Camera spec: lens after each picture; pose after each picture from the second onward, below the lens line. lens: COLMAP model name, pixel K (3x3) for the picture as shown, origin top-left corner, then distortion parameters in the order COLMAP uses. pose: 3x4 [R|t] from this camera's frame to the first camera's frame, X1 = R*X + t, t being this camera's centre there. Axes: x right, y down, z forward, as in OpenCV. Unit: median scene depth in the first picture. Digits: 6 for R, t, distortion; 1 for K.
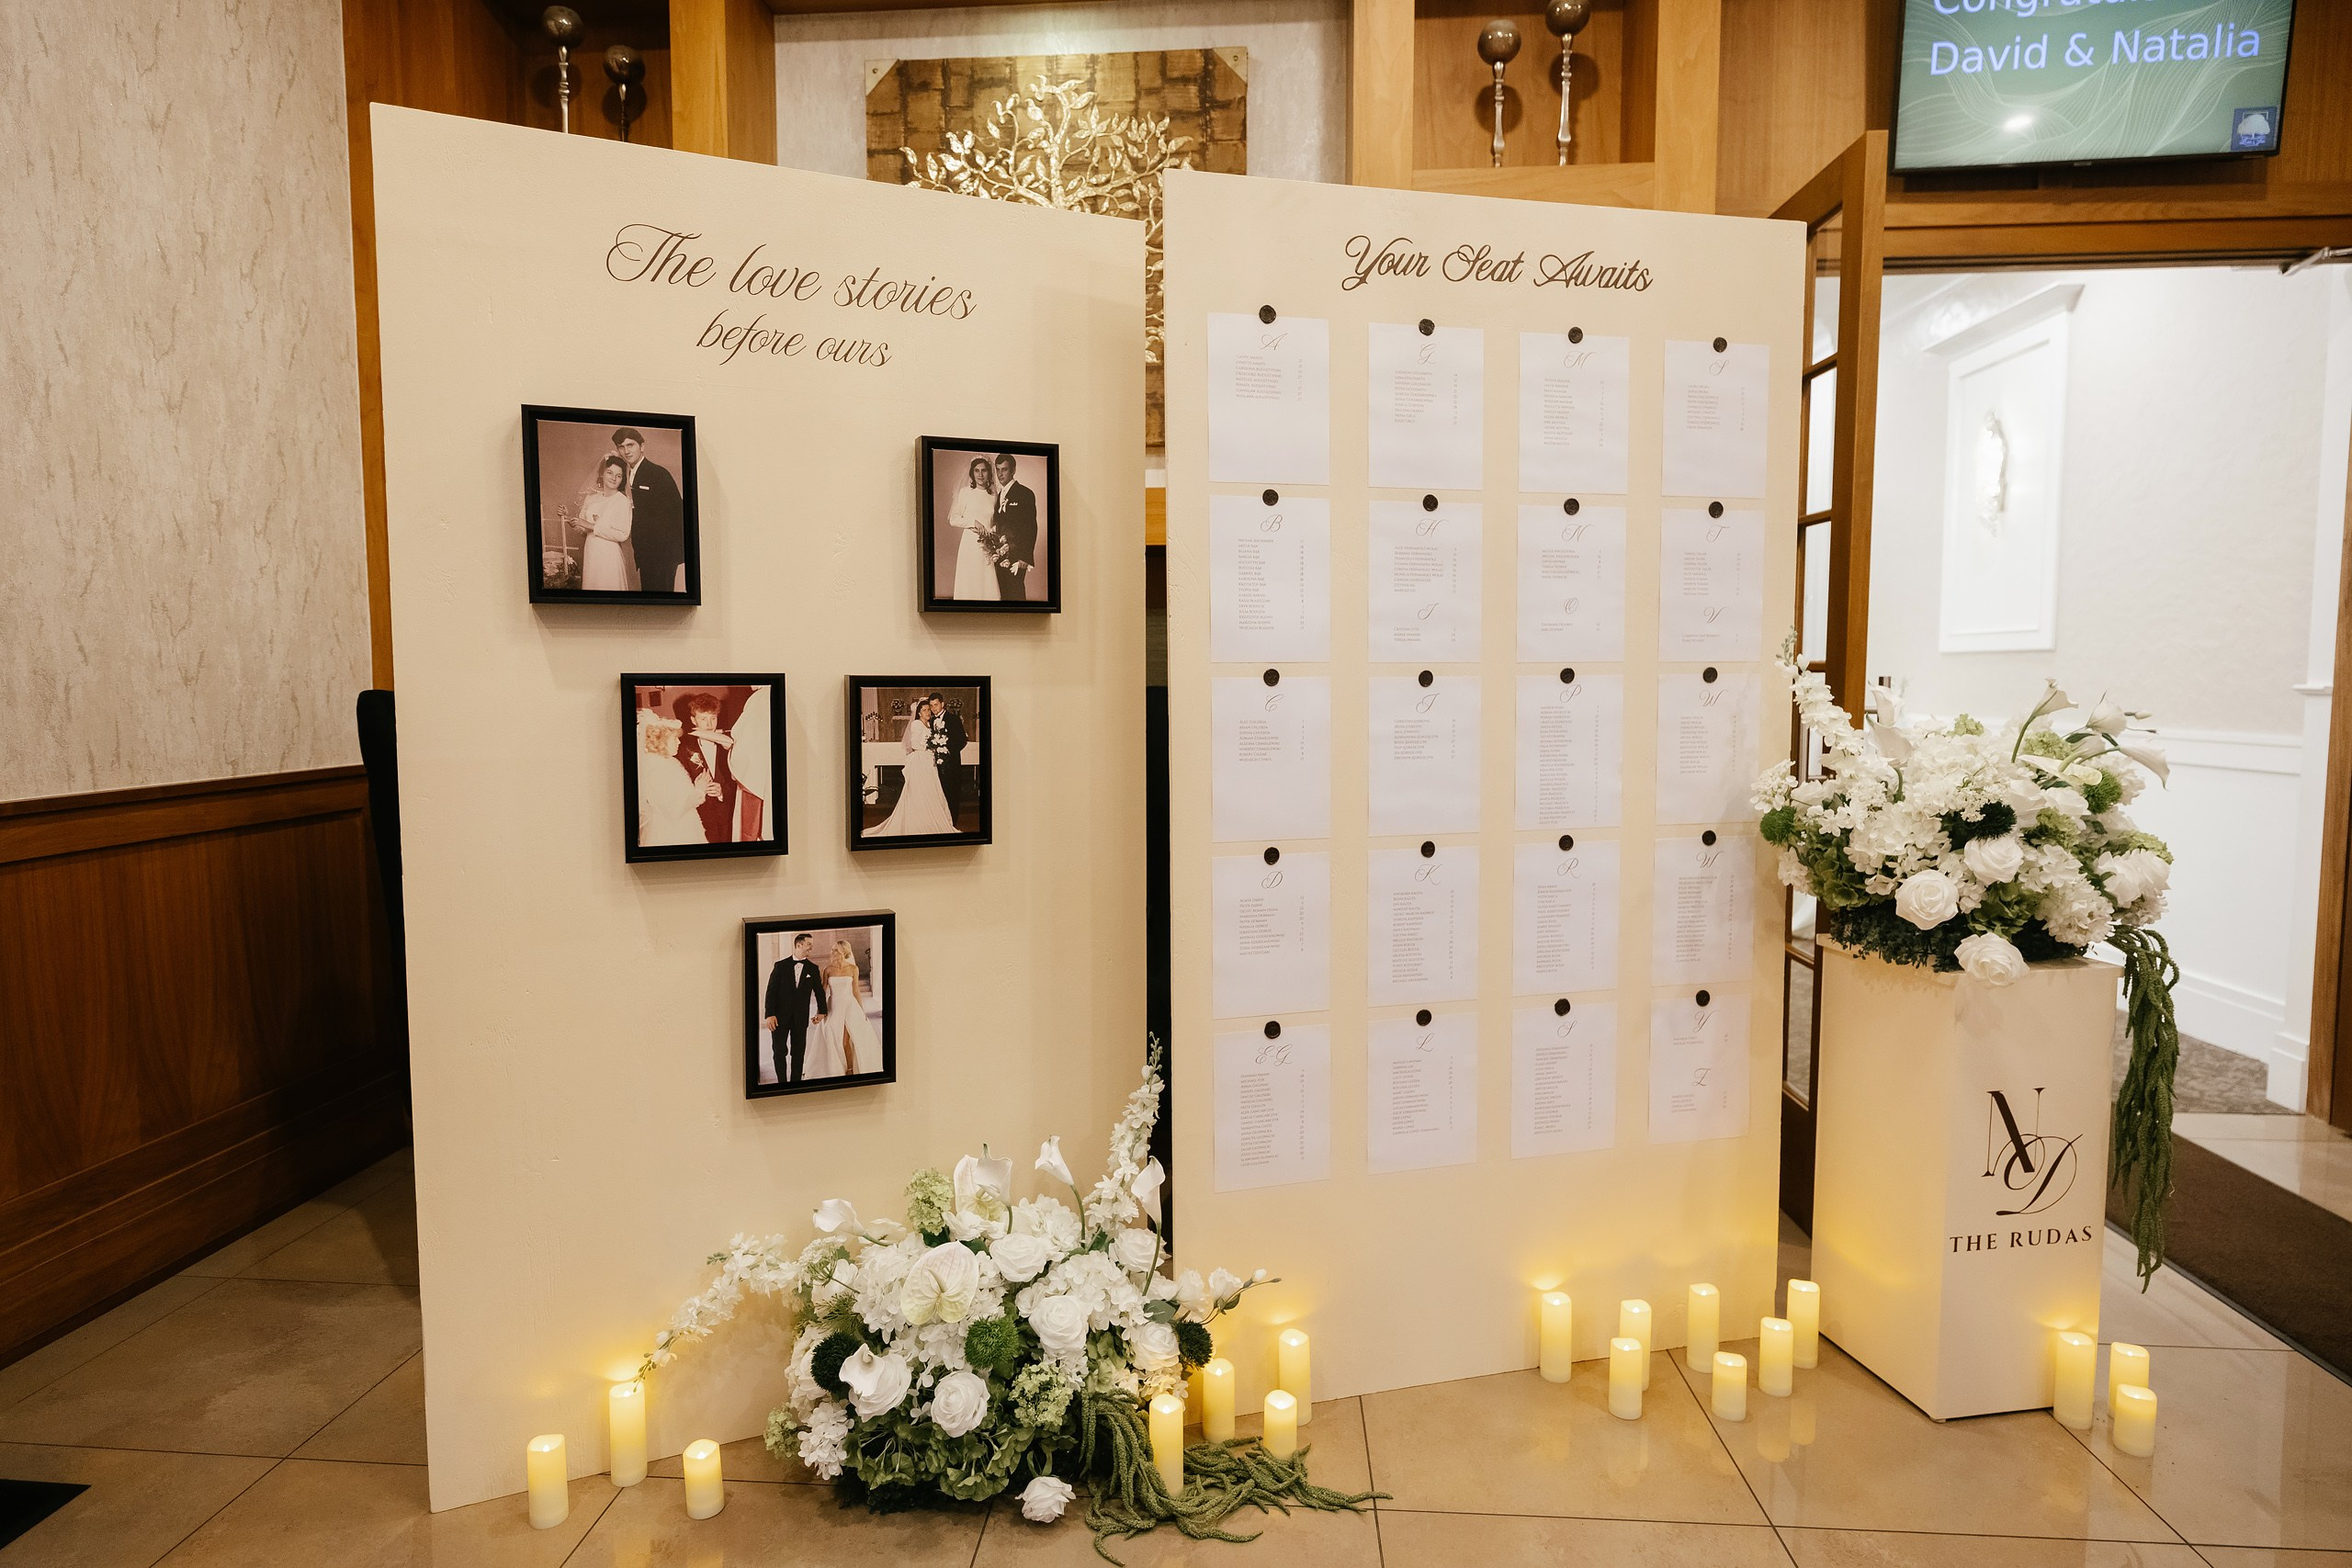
lens RADIAL K [[1335.5, 0, 1173.4], [0, 1335.5, 778.9], [0, 0, 1]] dist [-0.004072, -0.002168]
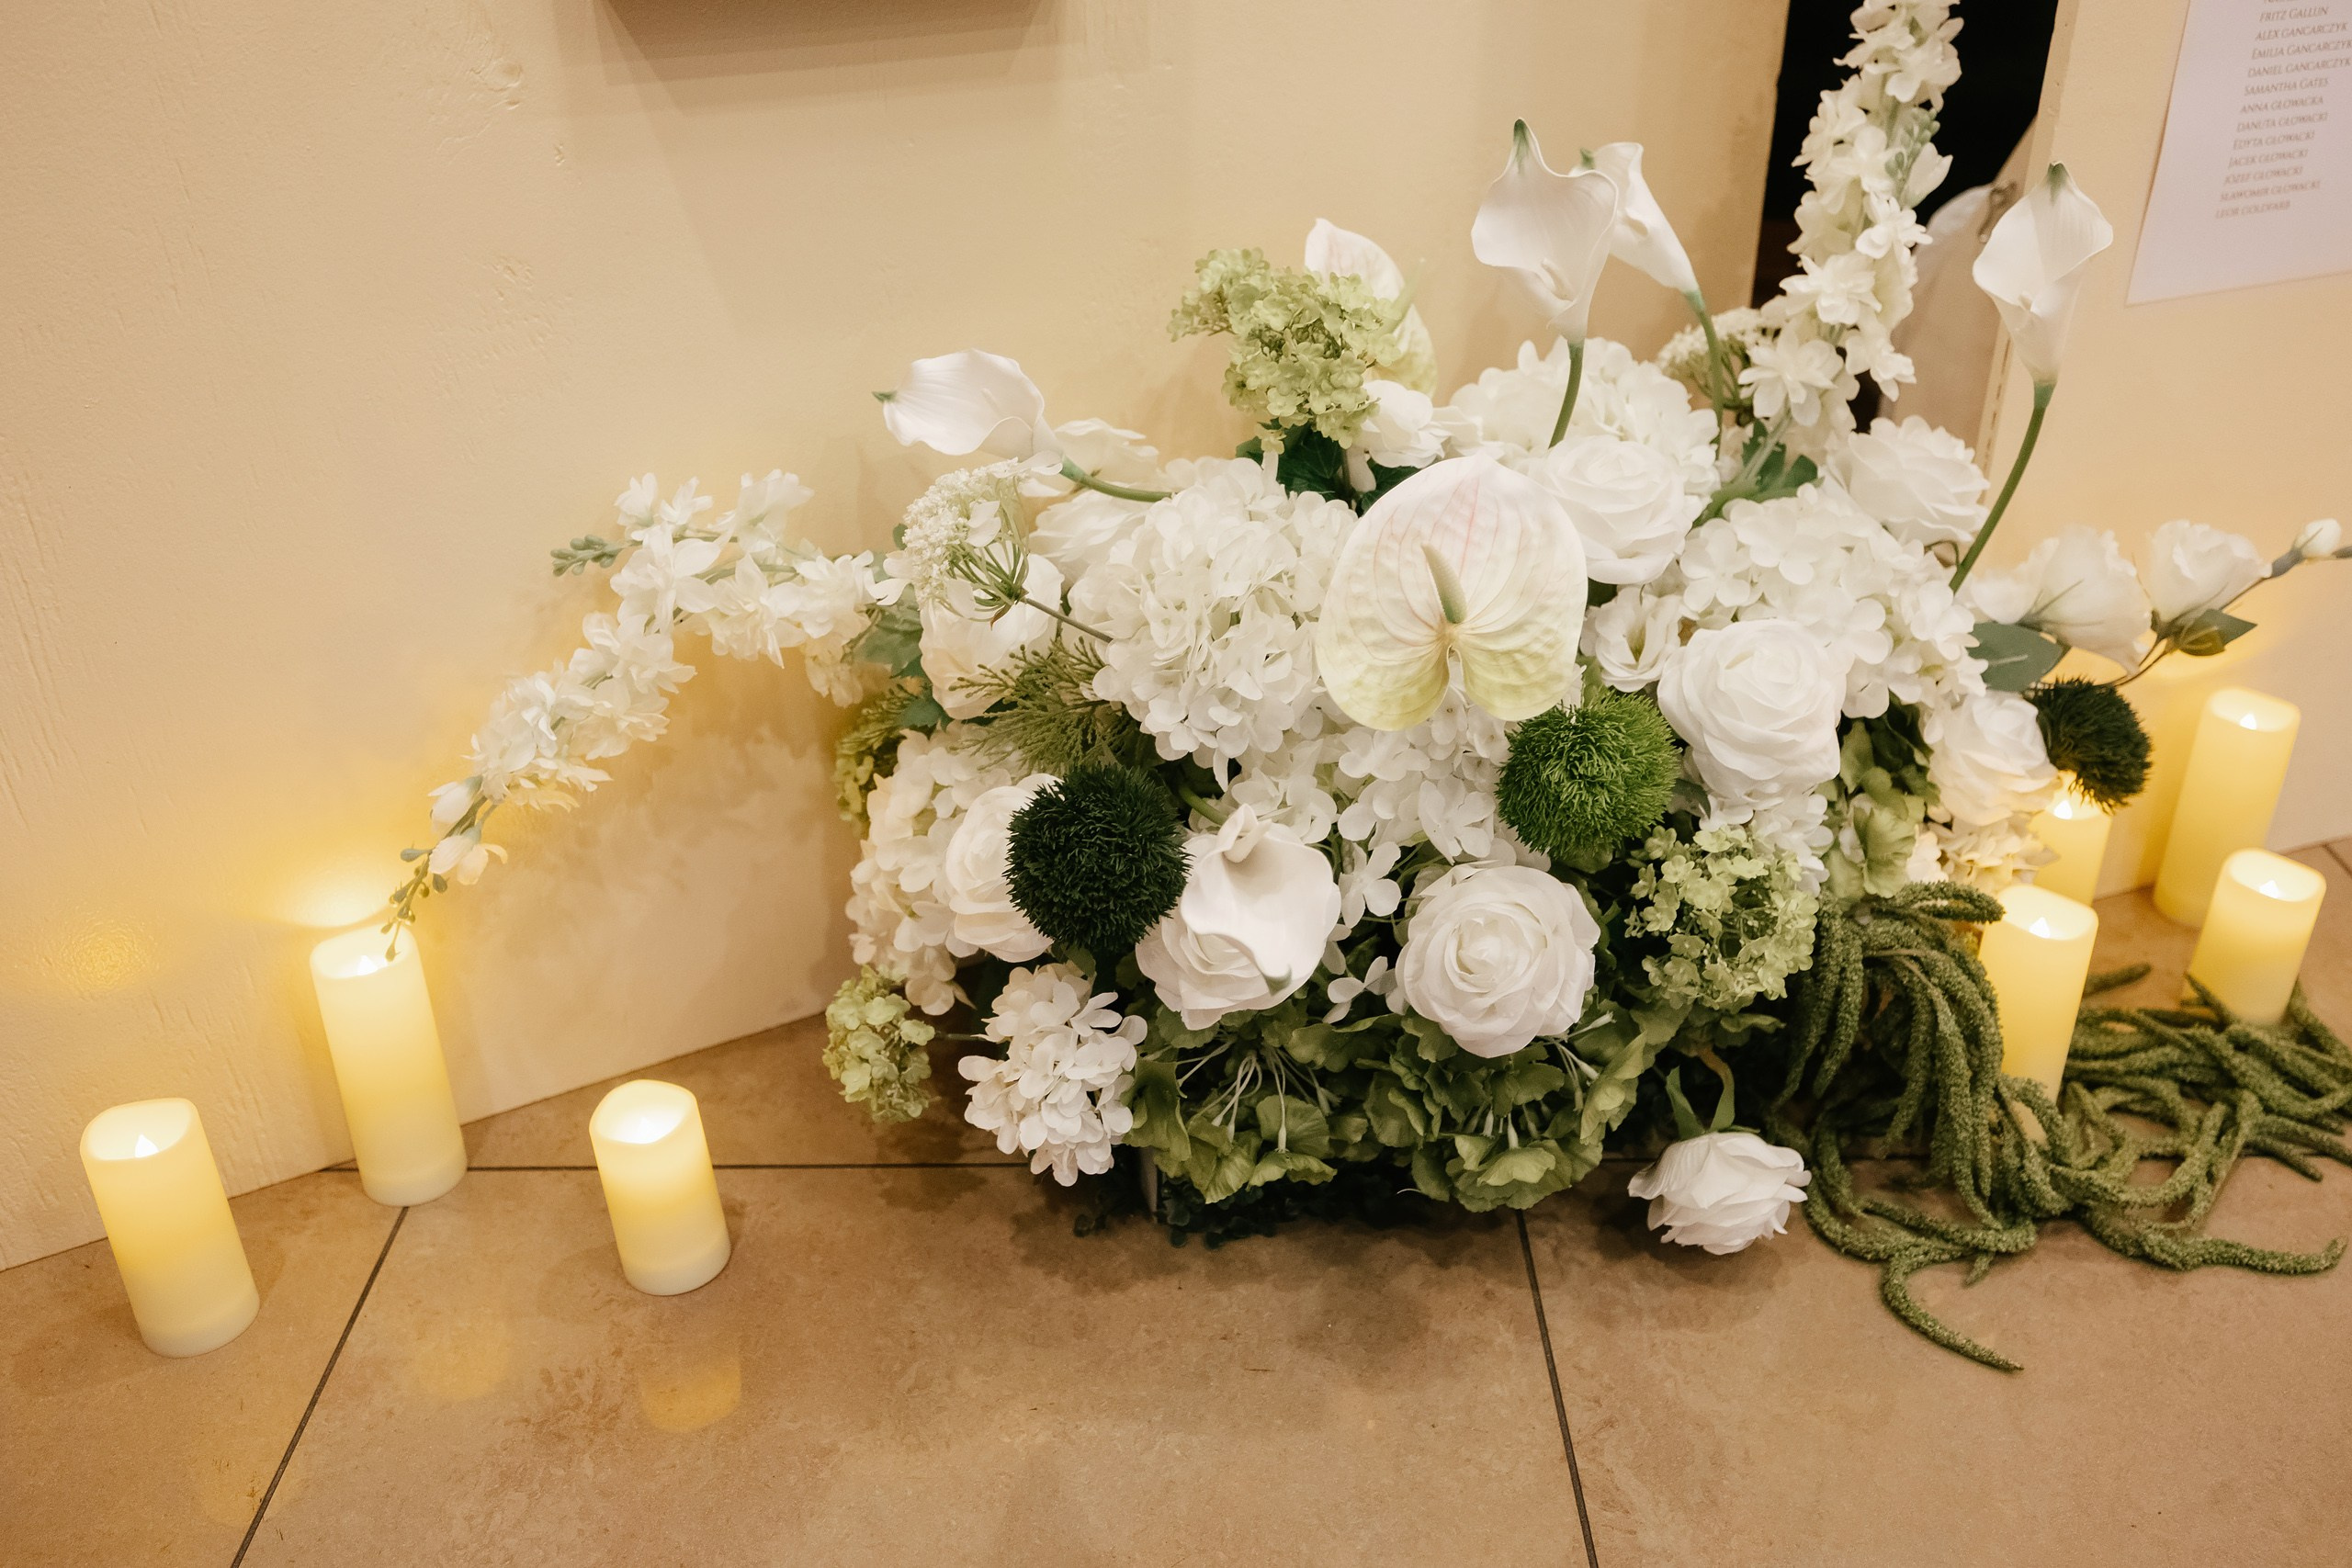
lens RADIAL K [[1996.2, 0, 1175.6], [0, 1996.2, 782.5], [0, 0, 1]] dist [0.009824, 0.020293]
pose [[0.996319, -0.046512, 0.072003, -0.256478], [0.011724, 0.906036, 0.423039, 0.226536], [-0.084914, -0.420638, 0.903246, 0.584483]]
